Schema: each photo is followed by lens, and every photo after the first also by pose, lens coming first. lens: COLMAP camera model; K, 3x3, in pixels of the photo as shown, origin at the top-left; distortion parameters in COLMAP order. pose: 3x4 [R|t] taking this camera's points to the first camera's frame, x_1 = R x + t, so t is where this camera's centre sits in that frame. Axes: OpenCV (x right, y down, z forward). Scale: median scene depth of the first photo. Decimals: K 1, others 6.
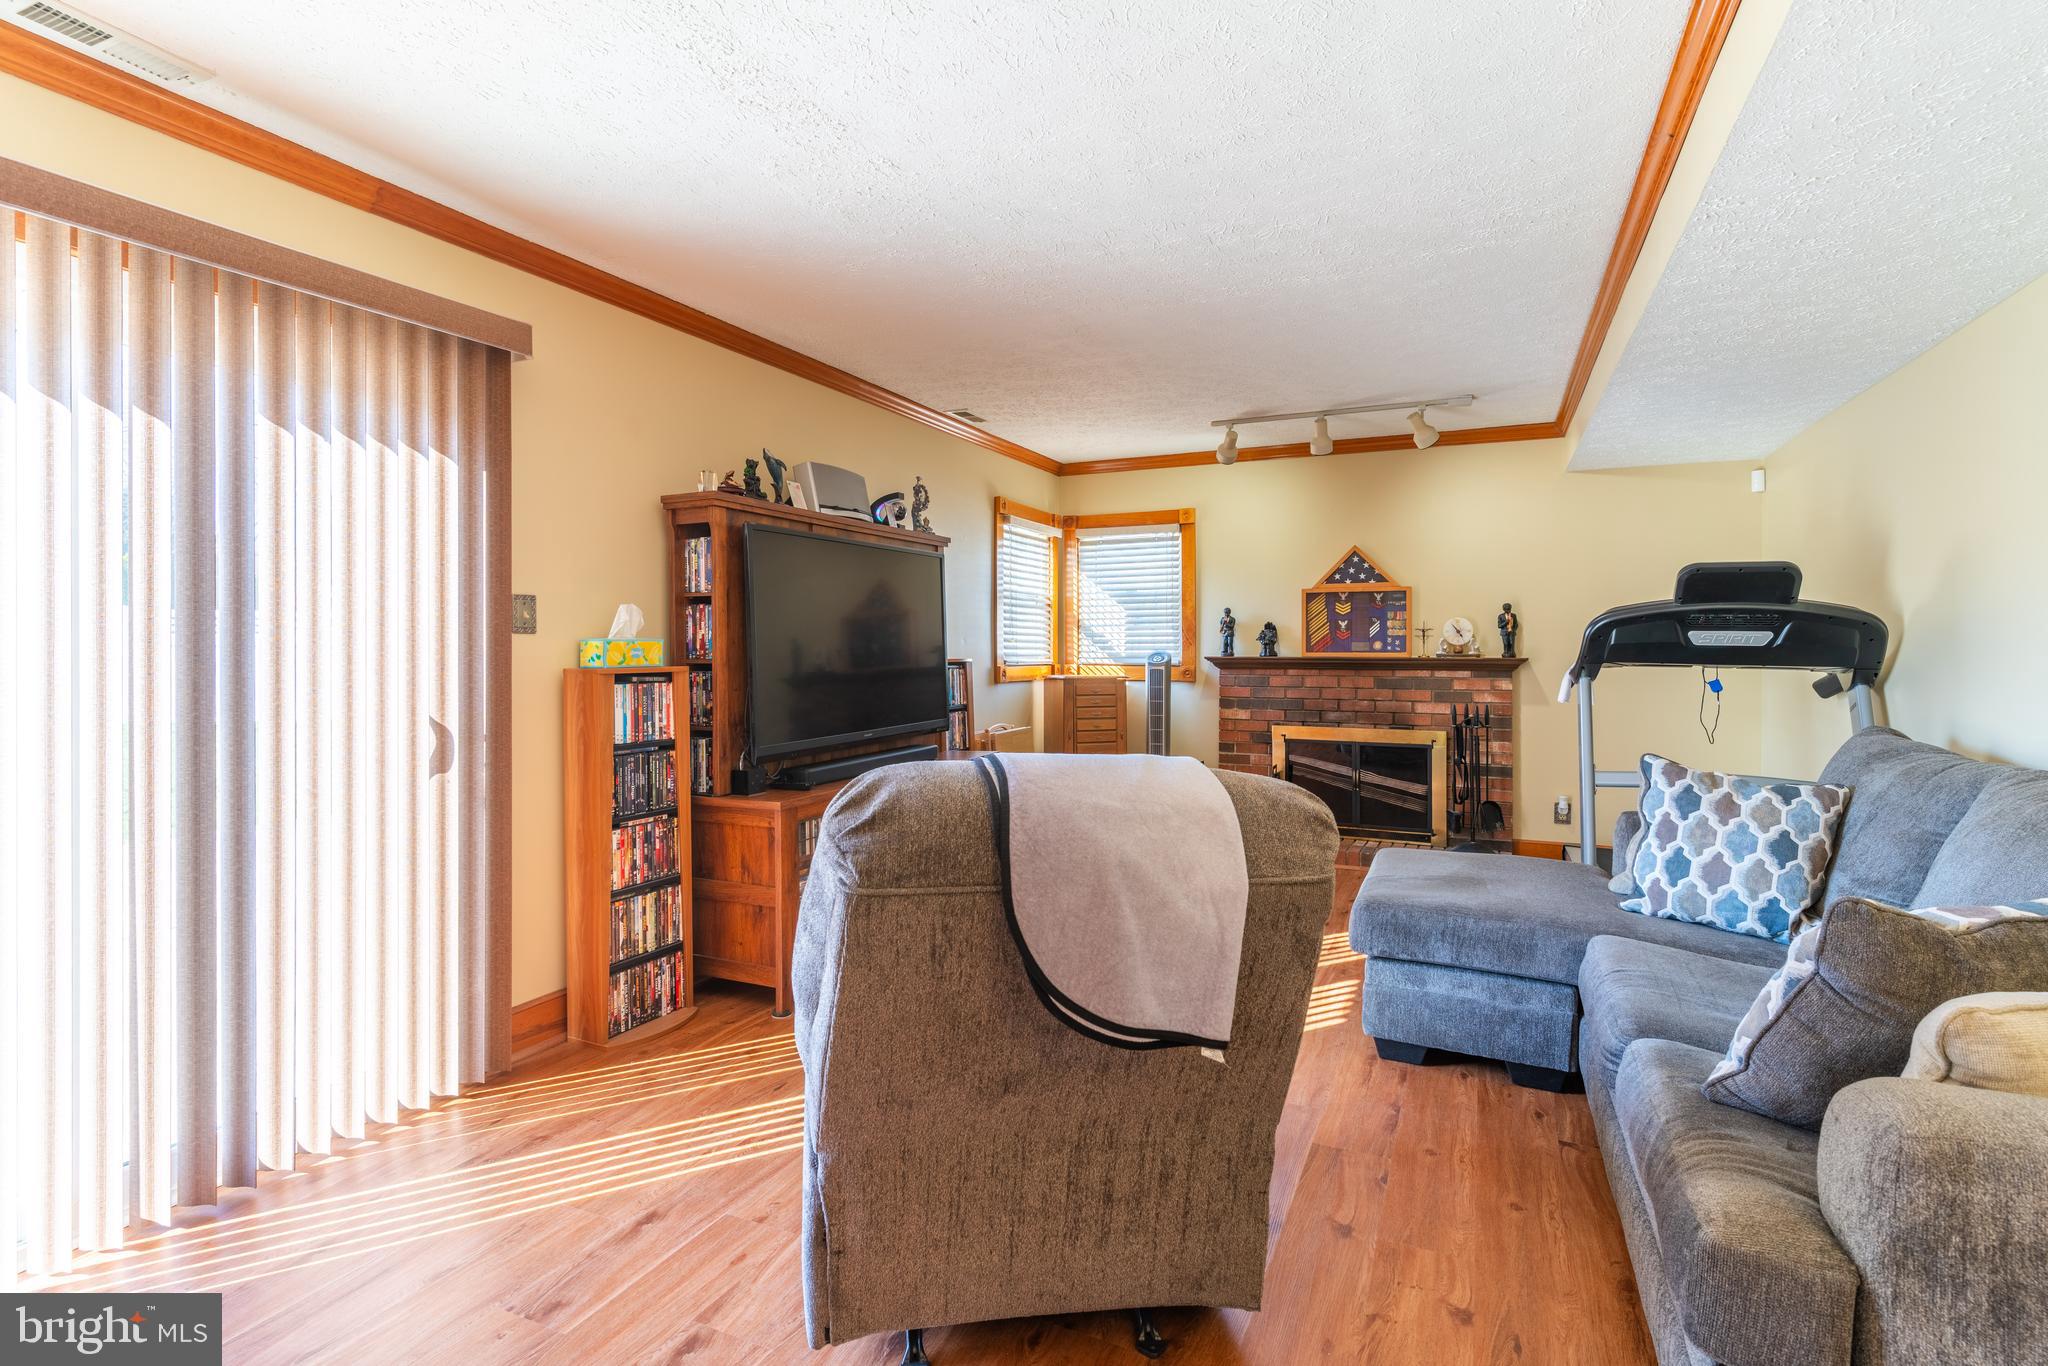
lens RADIAL K [[988.6, 0, 1020.4], [0, 988.6, 646.8], [0, 0, 1]] dist [0.000638, 0.000176]
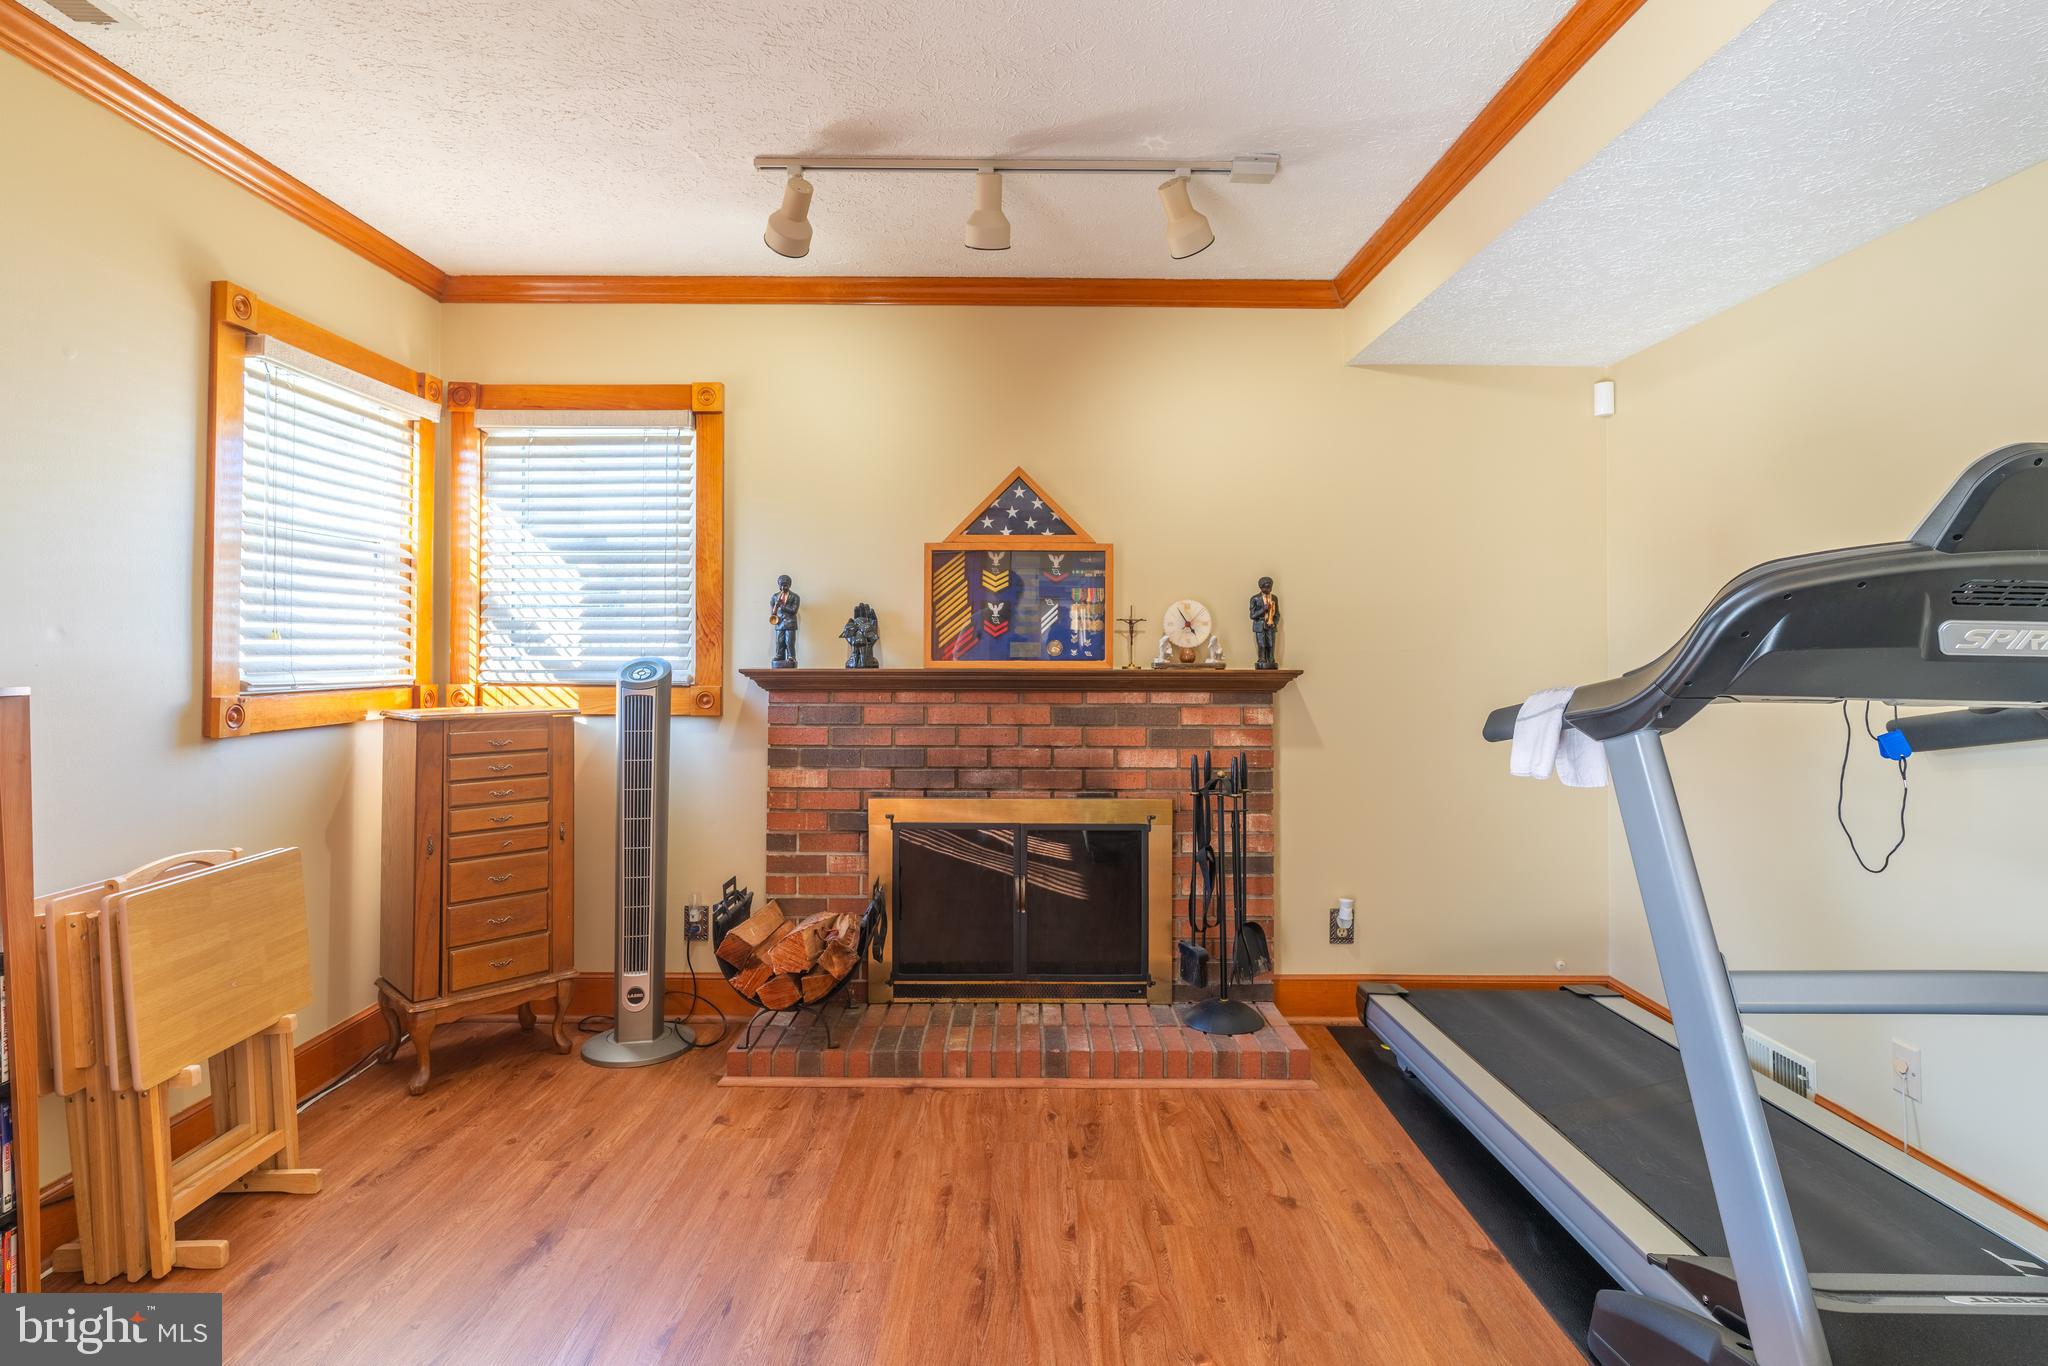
lens RADIAL K [[978.0, 0, 1025.1], [0, 978.0, 630.4], [0, 0, 1]] dist [-0.000766, 0.000100]
pose [[0.897171, 0.010023, 0.441571, 0.102404], [-0.003283, 0.999866, -0.016027, -0.002355], [-0.441672, 0.012929, 0.897083, 0.515459]]
